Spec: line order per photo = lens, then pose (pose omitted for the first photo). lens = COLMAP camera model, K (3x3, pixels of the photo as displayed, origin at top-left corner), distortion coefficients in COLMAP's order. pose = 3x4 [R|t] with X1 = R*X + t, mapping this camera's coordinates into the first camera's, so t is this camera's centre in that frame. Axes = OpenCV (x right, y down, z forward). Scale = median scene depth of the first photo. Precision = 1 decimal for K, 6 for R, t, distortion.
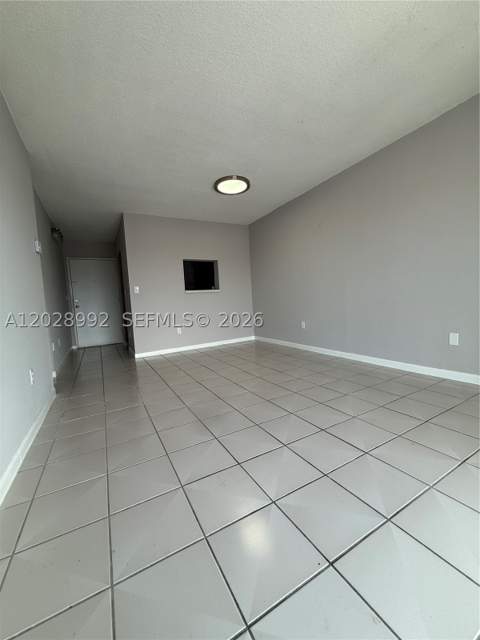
lens RADIAL K [[257.1, 0, 240.3], [0, 257.1, 318.0], [0, 0, 1]] dist [0.000170, 0.000533]
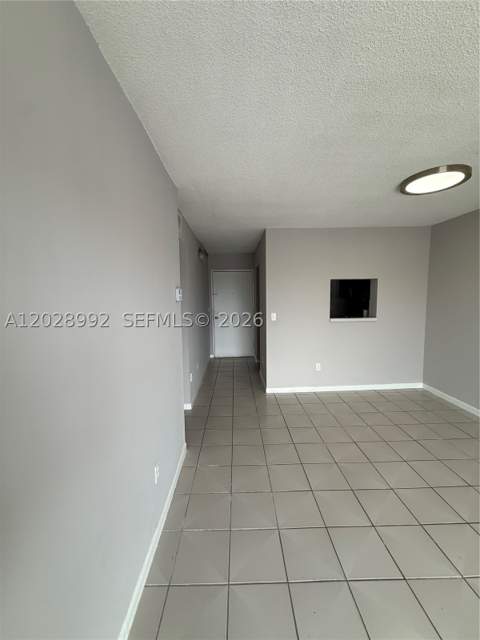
lens RADIAL K [[257.1, 0, 239.4], [0, 257.1, 319.3], [0, 0, 1]] dist [0.000170, 0.000533]
pose [[0.882425, 0.091128, -0.461542, -0.101201], [-0.068350, 0.995484, 0.065872, -0.149813], [0.465461, -0.026580, 0.884669, 0.172569]]
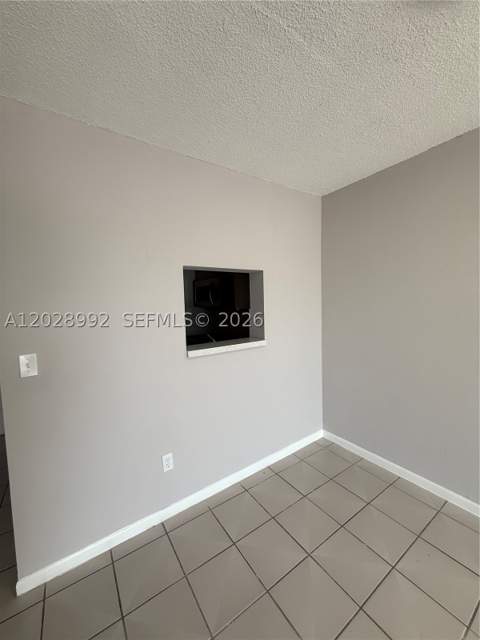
lens RADIAL K [[257.1, 0, 239.2], [0, 257.1, 314.9], [0, 0, 1]] dist [0.000170, 0.000533]
pose [[0.995144, 0.026933, 0.094672, -0.191942], [-0.025913, 0.999592, -0.011987, -0.170069], [-0.094956, 0.009476, 0.995436, 0.676916]]
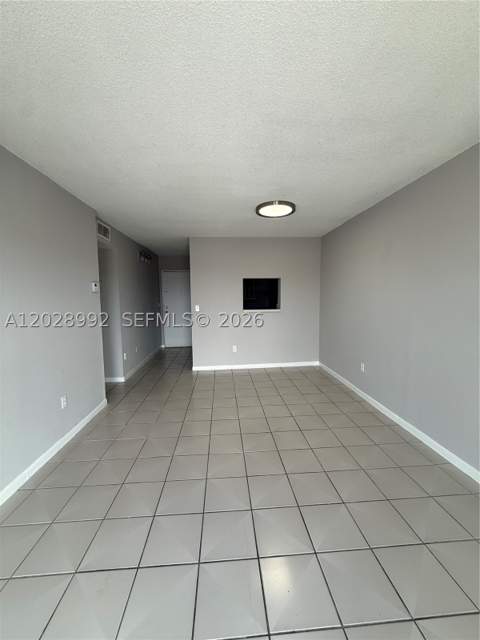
lens RADIAL K [[257.1, 0, 237.5], [0, 257.1, 317.8], [0, 0, 1]] dist [0.000170, 0.000533]
pose [[0.904763, 0.085922, -0.417158, 0.202414], [-0.070573, 0.996145, 0.052111, -0.137428], [0.420027, -0.017708, 0.907339, 0.090623]]
